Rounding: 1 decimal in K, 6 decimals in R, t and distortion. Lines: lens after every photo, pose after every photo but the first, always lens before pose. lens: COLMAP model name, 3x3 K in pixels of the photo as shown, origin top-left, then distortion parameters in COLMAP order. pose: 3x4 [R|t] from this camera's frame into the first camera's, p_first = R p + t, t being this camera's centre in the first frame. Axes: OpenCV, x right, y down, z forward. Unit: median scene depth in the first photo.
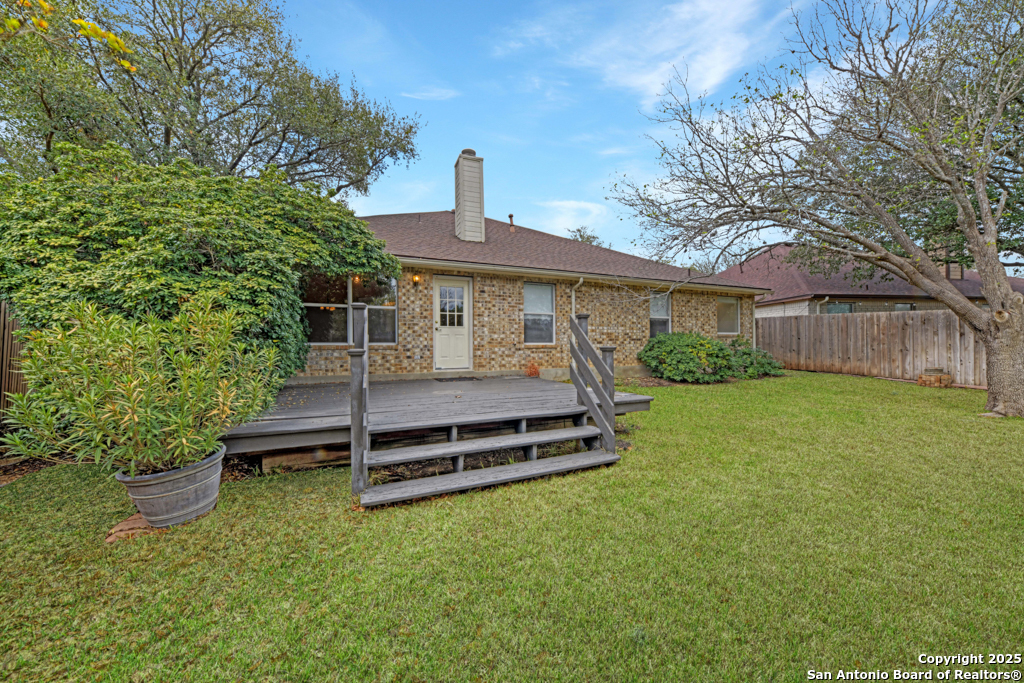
lens RADIAL K [[356.4, 0, 512.0], [0, 356.4, 341.5], [0, 0, 1]] dist [-0.000204, -0.000258]
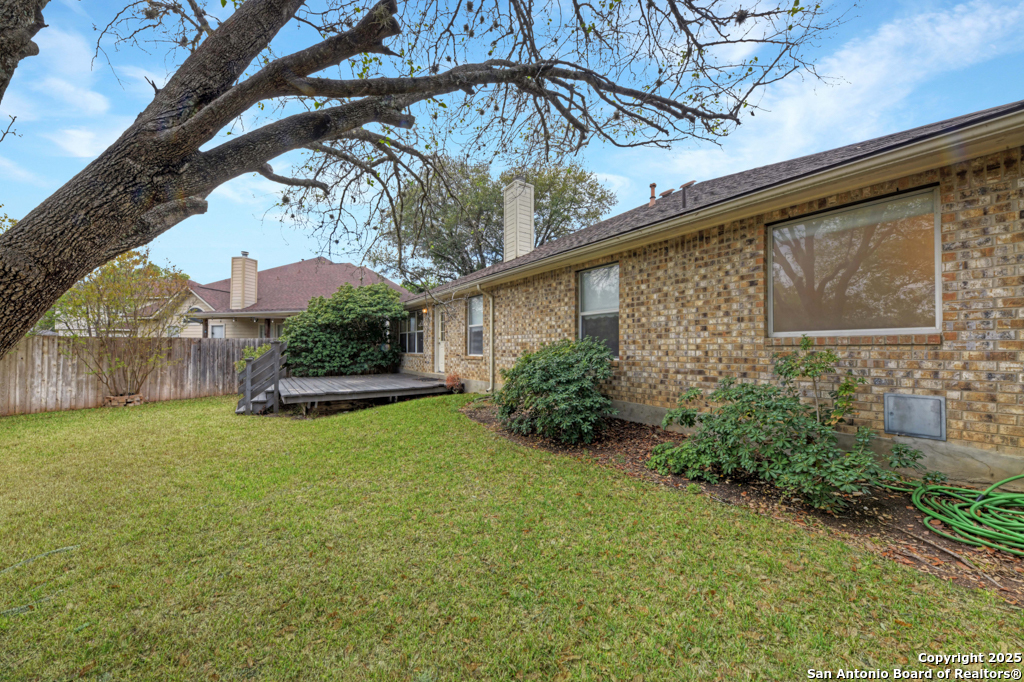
lens RADIAL K [[356.4, 0, 512.0], [0, 356.4, 341.0], [0, 0, 1]] dist [-0.000204, -0.000258]
pose [[0.209225, -0.016288, -0.977732, 1.016822], [0.006498, 0.999862, -0.015266, -0.016815], [0.977846, -0.003160, 0.209302, 0.822791]]
